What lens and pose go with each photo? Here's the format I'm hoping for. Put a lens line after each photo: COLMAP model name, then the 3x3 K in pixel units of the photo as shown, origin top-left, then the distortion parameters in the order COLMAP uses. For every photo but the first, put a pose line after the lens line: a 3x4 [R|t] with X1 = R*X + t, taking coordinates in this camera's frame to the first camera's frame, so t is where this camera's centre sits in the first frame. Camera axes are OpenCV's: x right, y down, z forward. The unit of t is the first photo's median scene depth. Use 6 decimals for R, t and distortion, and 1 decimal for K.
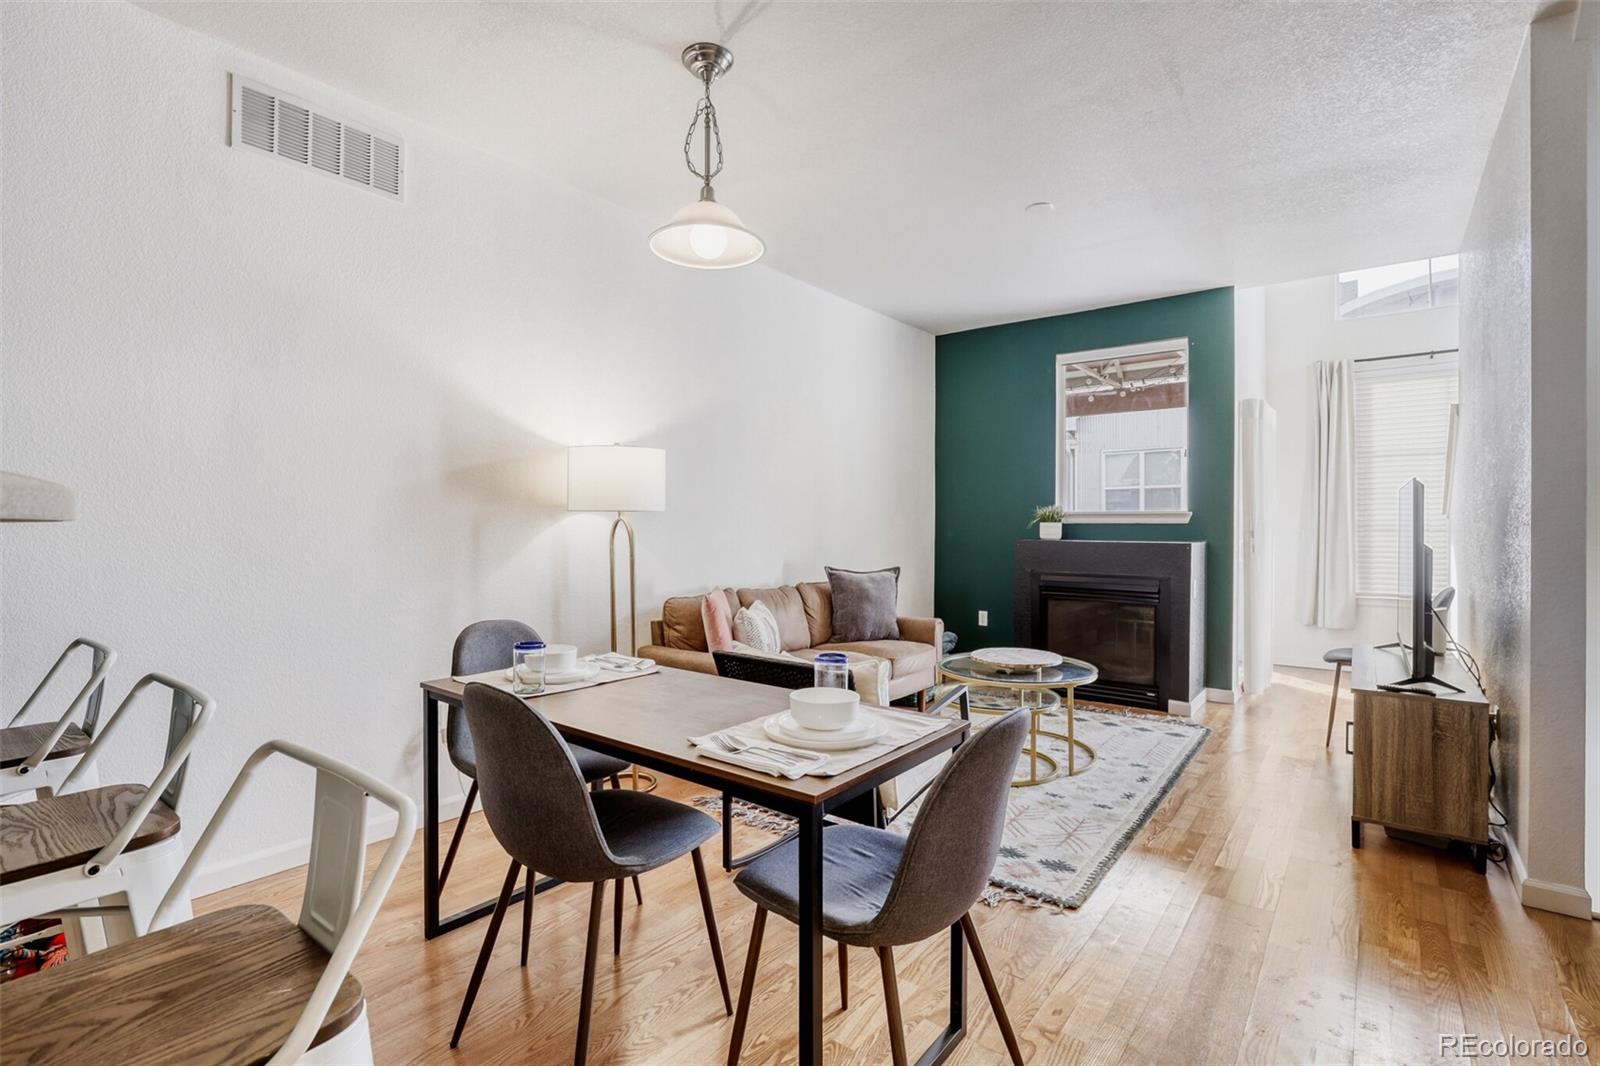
lens RADIAL K [[739.5, 0, 799.1], [0, 739.5, 523.0], [0, 0, 1]] dist [-0.021198, 0.006065]
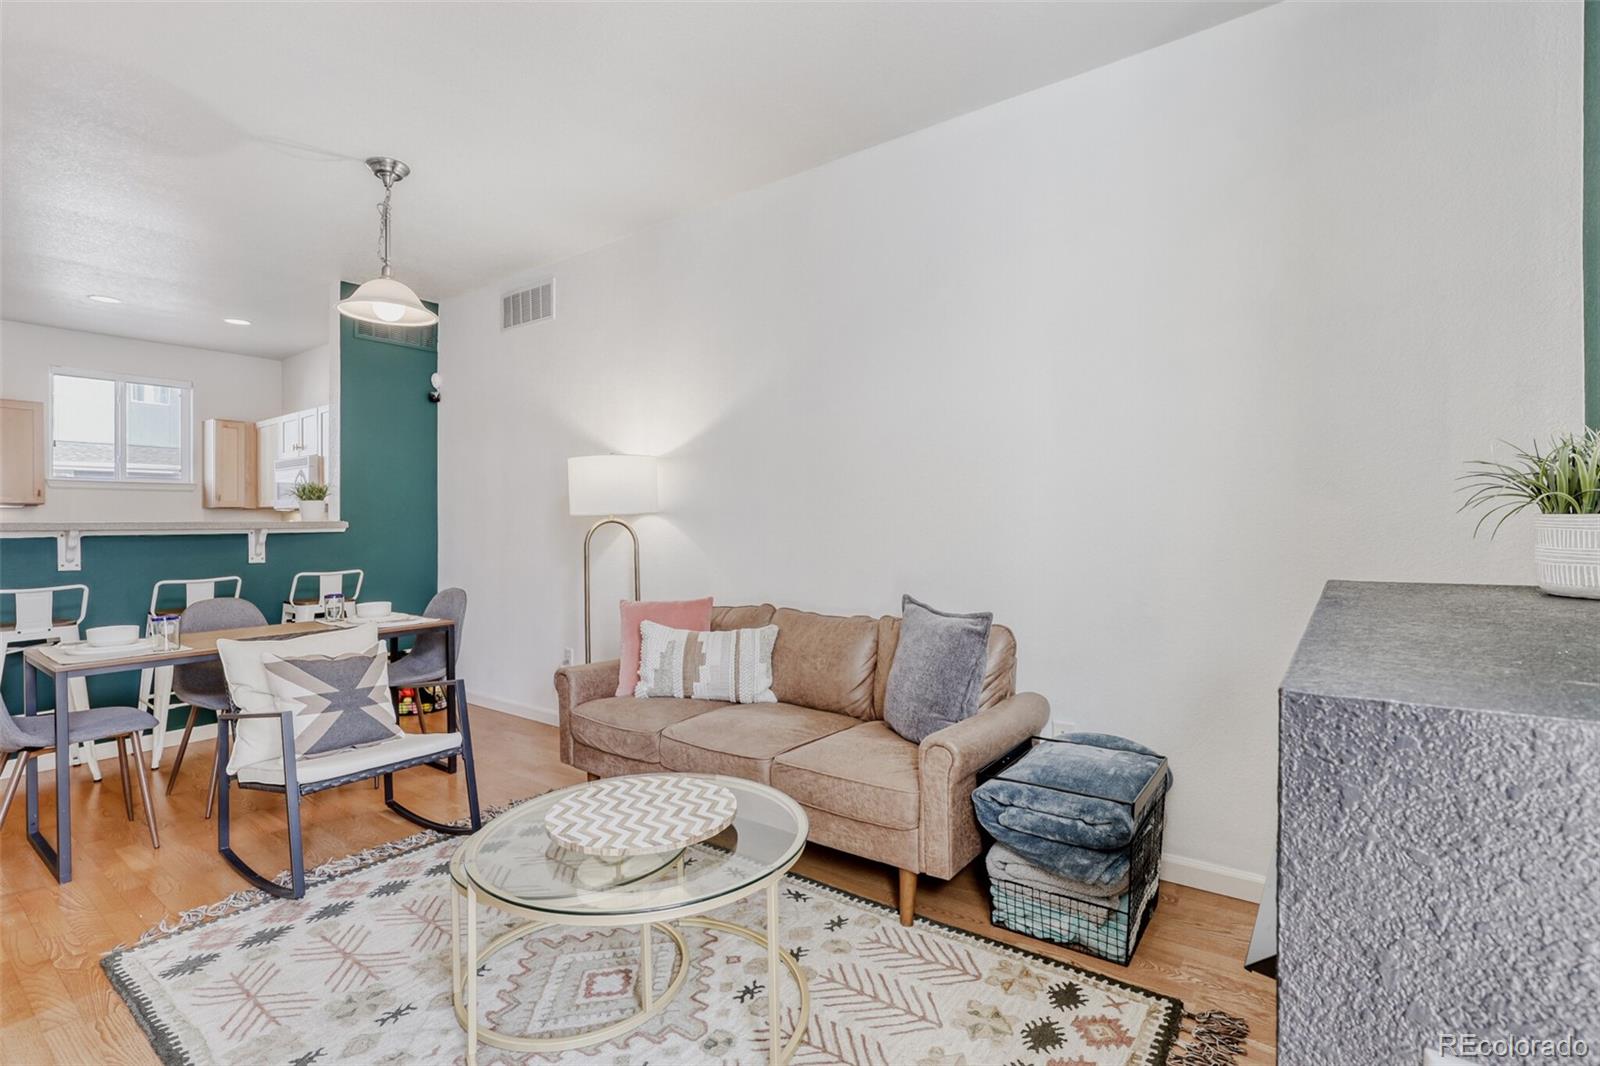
lens RADIAL K [[749.8, 0, 803.8], [0, 749.8, 527.5], [0, 0, 1]] dist [-0.002934, -0.000244]
pose [[0.018527, 0.007397, -0.999801, 0.839973], [0.009807, 0.999923, 0.007580, -0.002119], [0.999780, -0.009945, 0.018453, 1.190413]]
